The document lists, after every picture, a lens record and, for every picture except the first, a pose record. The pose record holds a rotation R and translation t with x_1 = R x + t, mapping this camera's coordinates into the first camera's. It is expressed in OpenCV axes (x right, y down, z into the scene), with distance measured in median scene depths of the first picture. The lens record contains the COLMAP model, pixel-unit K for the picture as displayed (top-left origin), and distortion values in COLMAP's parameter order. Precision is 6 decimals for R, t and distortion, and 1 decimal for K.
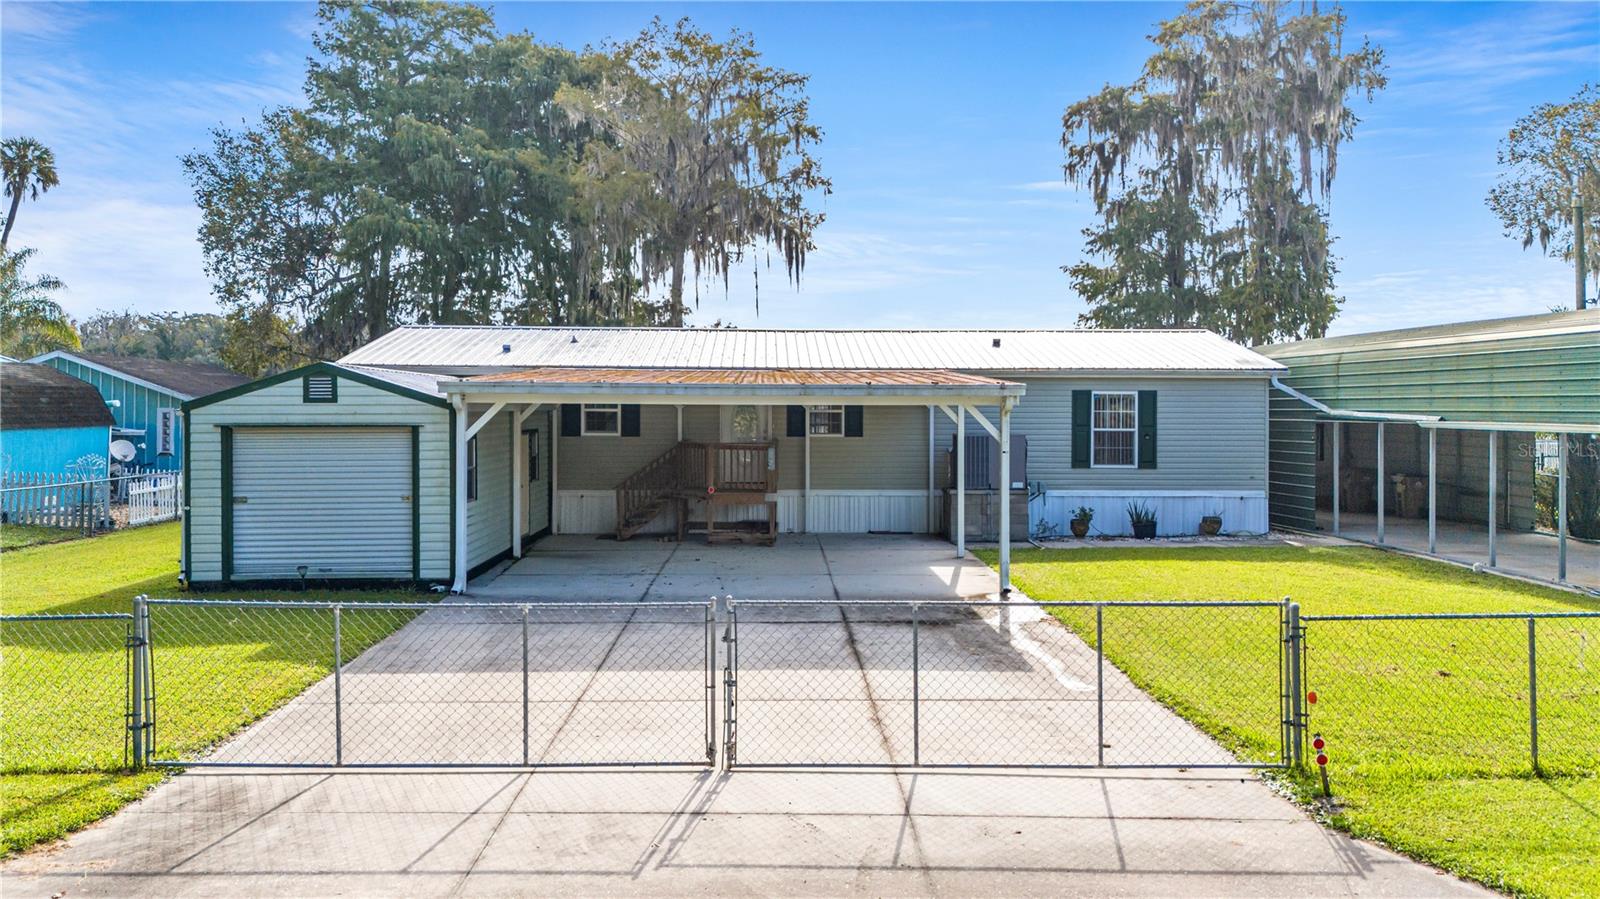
lens RADIAL K [[1156.9, 0, 800.0], [0, 1156.9, 449.5], [0, 0, 1]] dist [0.056821, -0.047578]
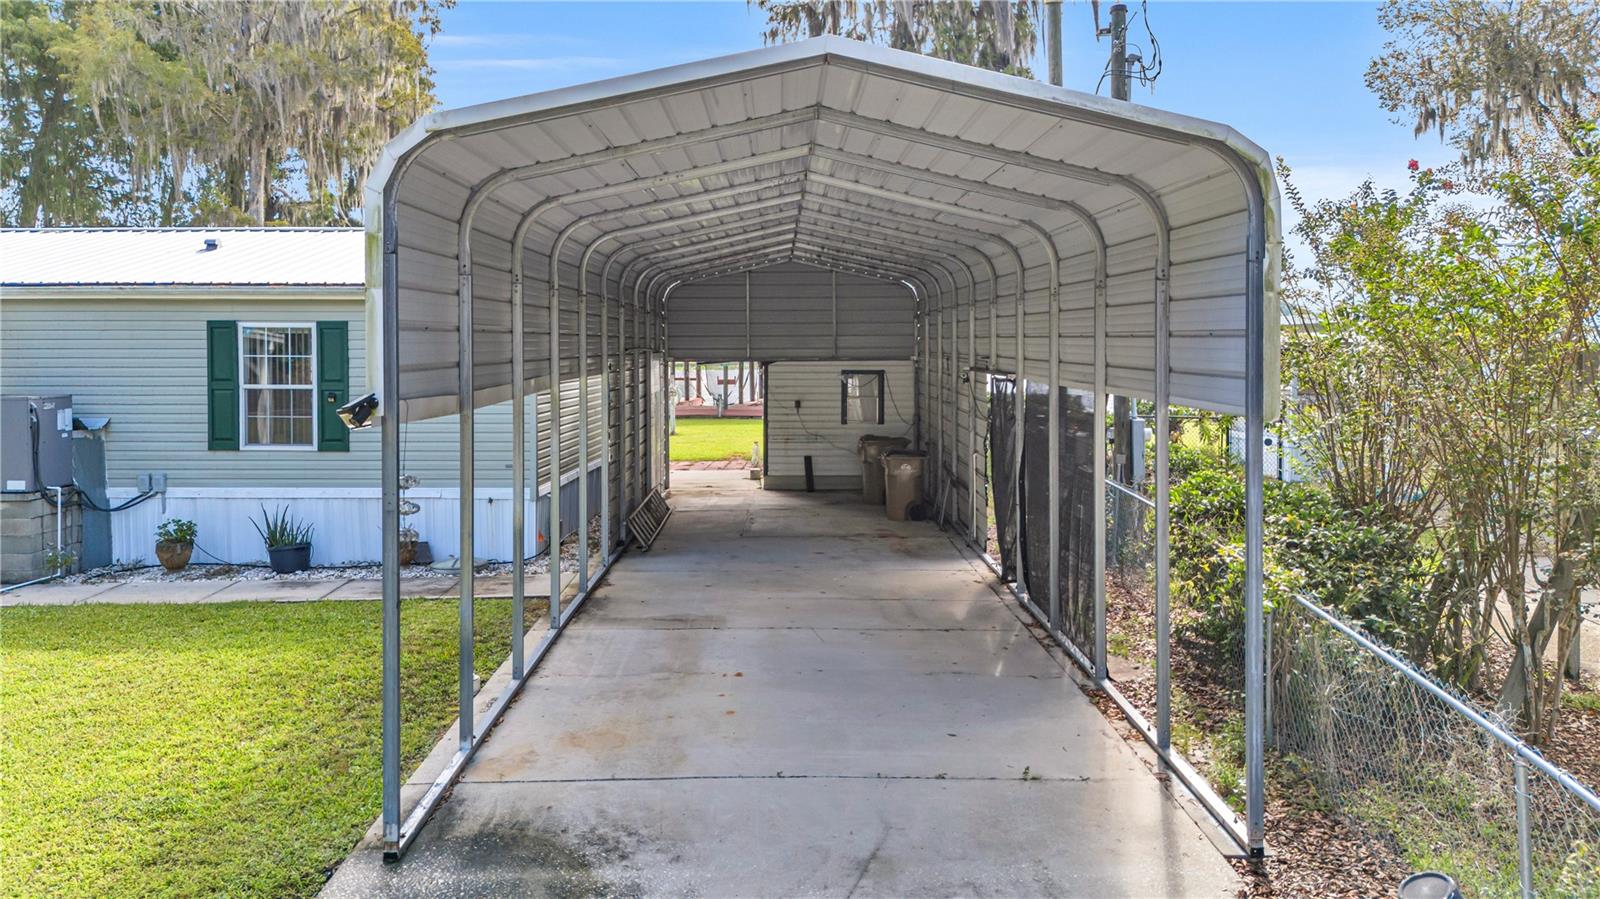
lens RADIAL K [[1187.4, 0, 797.8], [0, 1187.4, 386.2], [0, 0, 1]] dist [0.097727, -0.108812]
pose [[0.998519, -0.001496, -0.054386, 0.337835], [0.001547, 0.999998, 0.000883, -0.010265], [0.054385, -0.000966, 0.998520, 0.235433]]
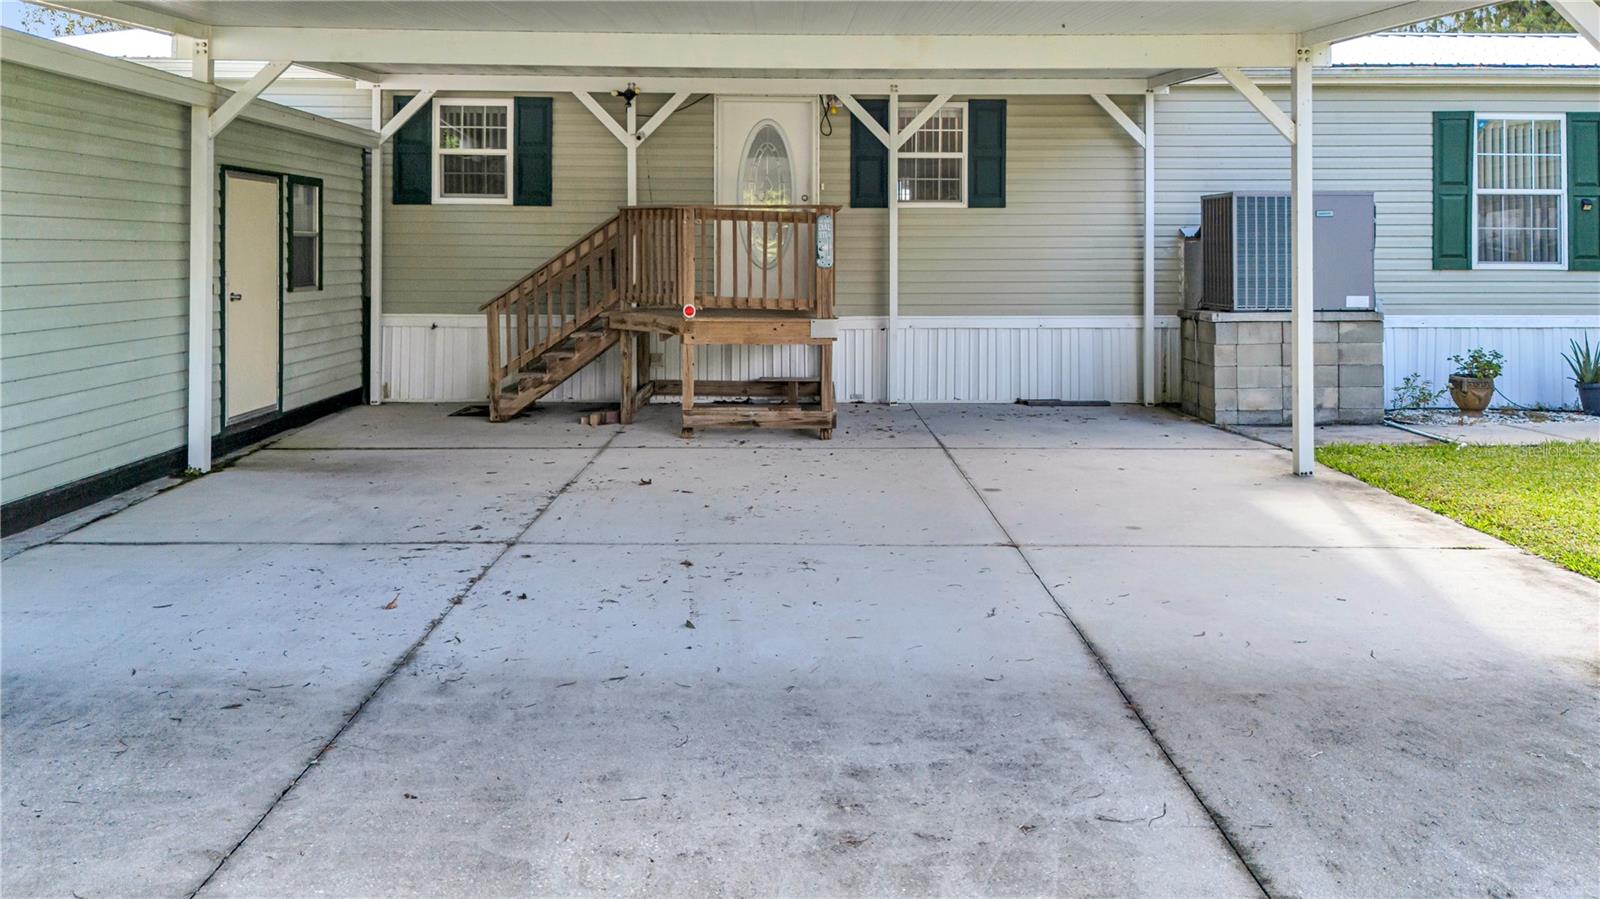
lens RADIAL K [[1211.2, 0, 794.4], [0, 1211.2, 255.4], [0, 0, 1]] dist [-0.012345, -0.002523]
pose [[0.999722, -0.001035, -0.023567, -0.013689], [0.000268, 0.999471, -0.032515, 0.015561], [0.023588, 0.032500, 0.999193, 0.287685]]
